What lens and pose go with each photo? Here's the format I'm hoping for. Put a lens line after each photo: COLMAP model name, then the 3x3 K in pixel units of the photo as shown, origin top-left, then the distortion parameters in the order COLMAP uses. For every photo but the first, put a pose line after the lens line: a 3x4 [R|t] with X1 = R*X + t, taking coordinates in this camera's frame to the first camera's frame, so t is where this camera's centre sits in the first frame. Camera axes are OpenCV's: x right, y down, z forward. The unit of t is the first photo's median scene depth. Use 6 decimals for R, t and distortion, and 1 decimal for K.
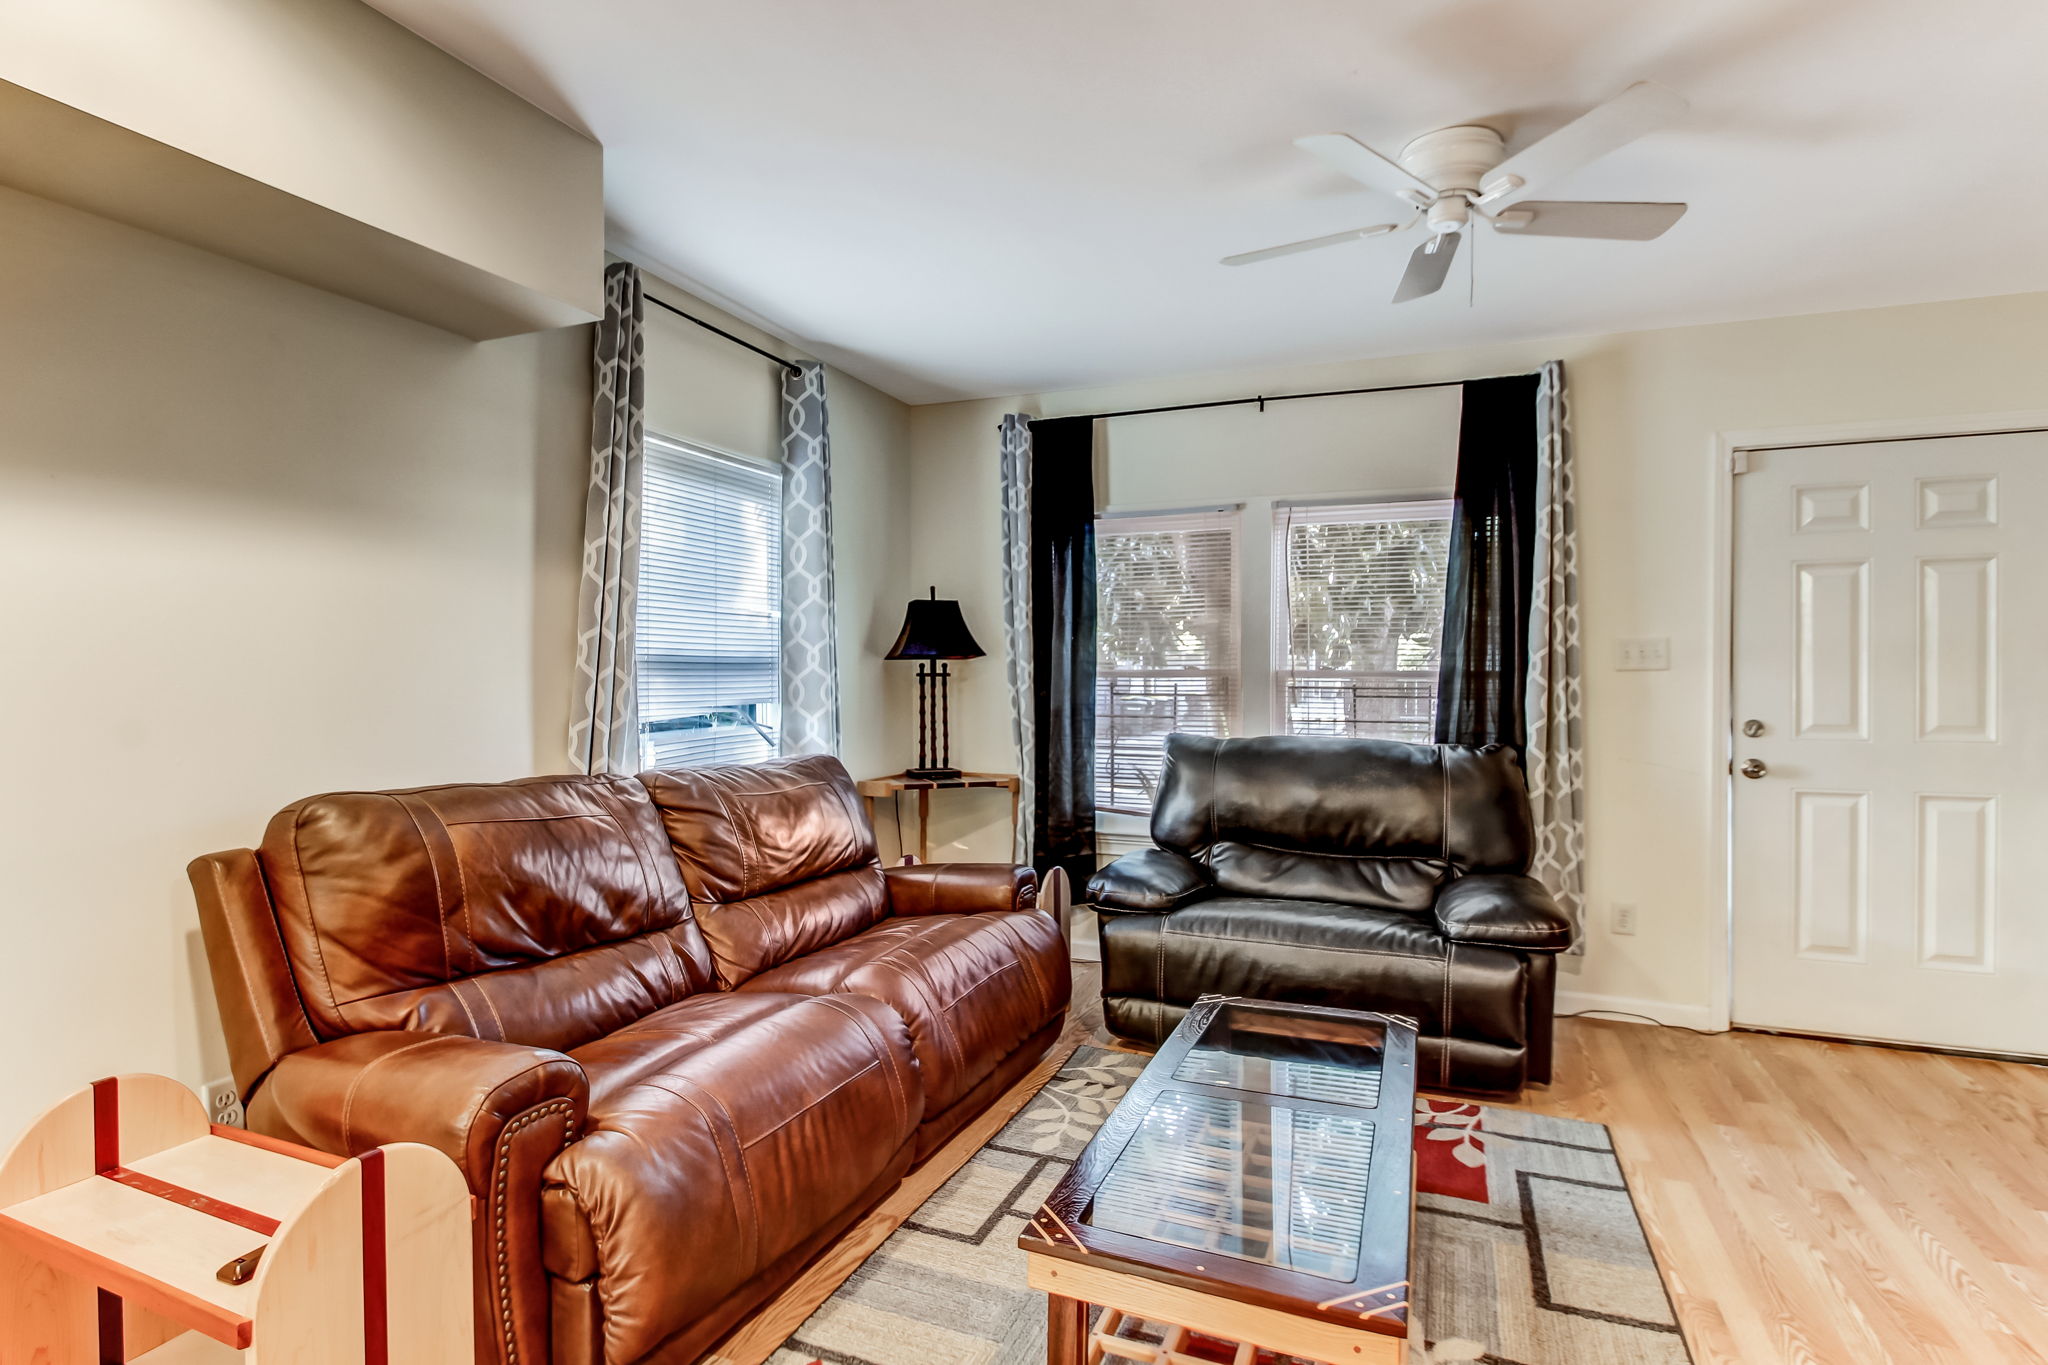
lens RADIAL K [[967.1, 0, 1036.7], [0, 967.1, 687.4], [0, 0, 1]] dist [0.012585, -0.002546]
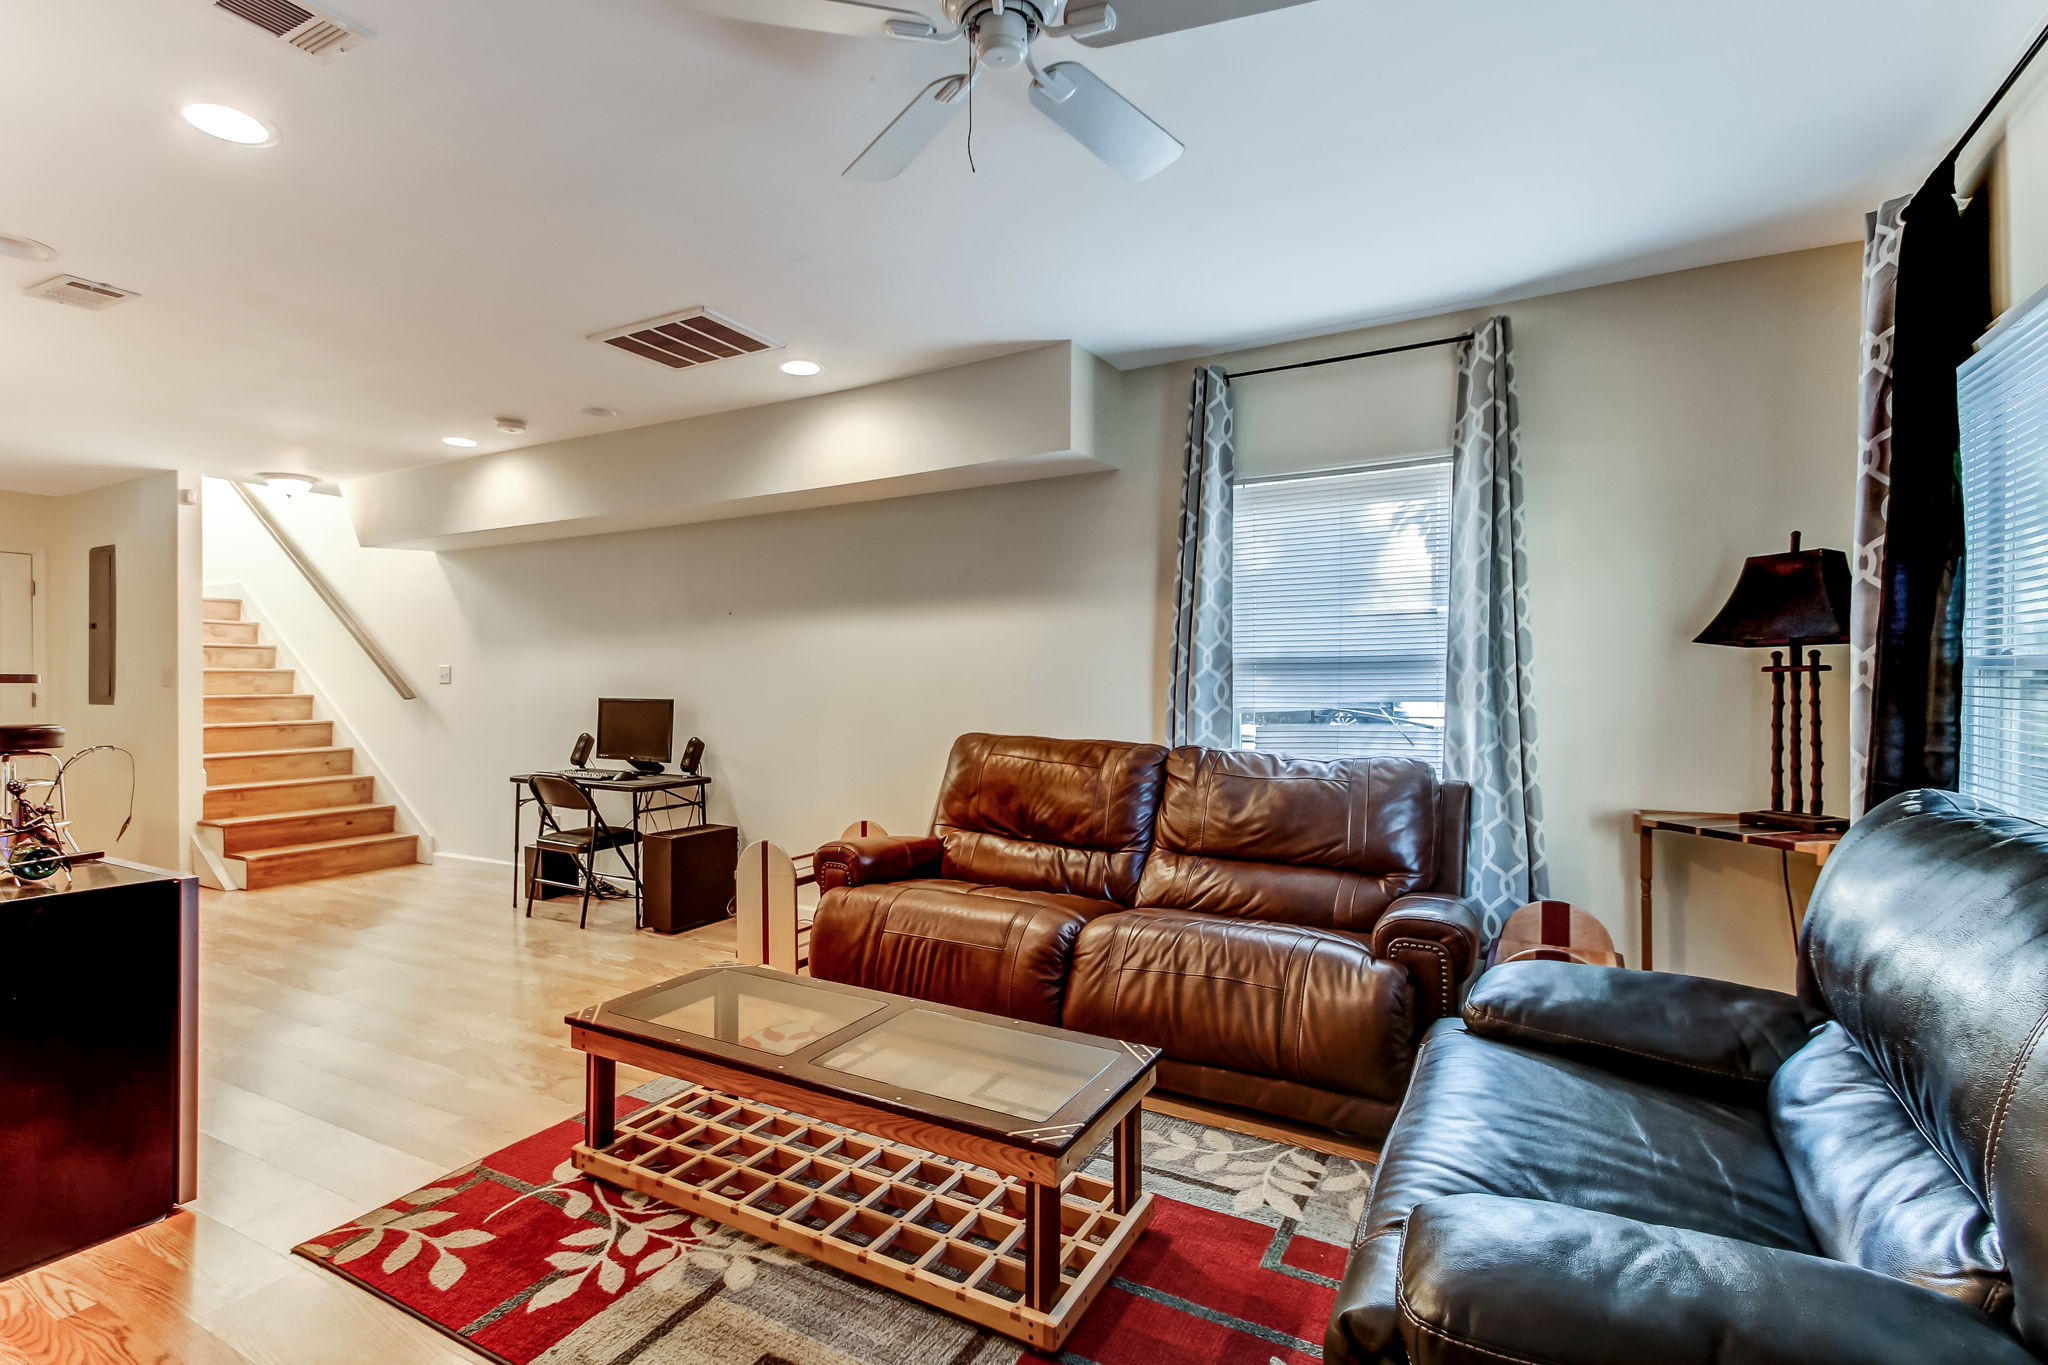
lens RADIAL K [[967.1, 0, 1029.0], [0, 967.1, 686.6], [0, 0, 1]] dist [0.012585, -0.002546]
pose [[-0.070195, 0.006383, -0.997513, 0.741788], [-0.003988, 0.999970, 0.006679, -0.004269], [0.997525, 0.004447, -0.070168, 0.685543]]
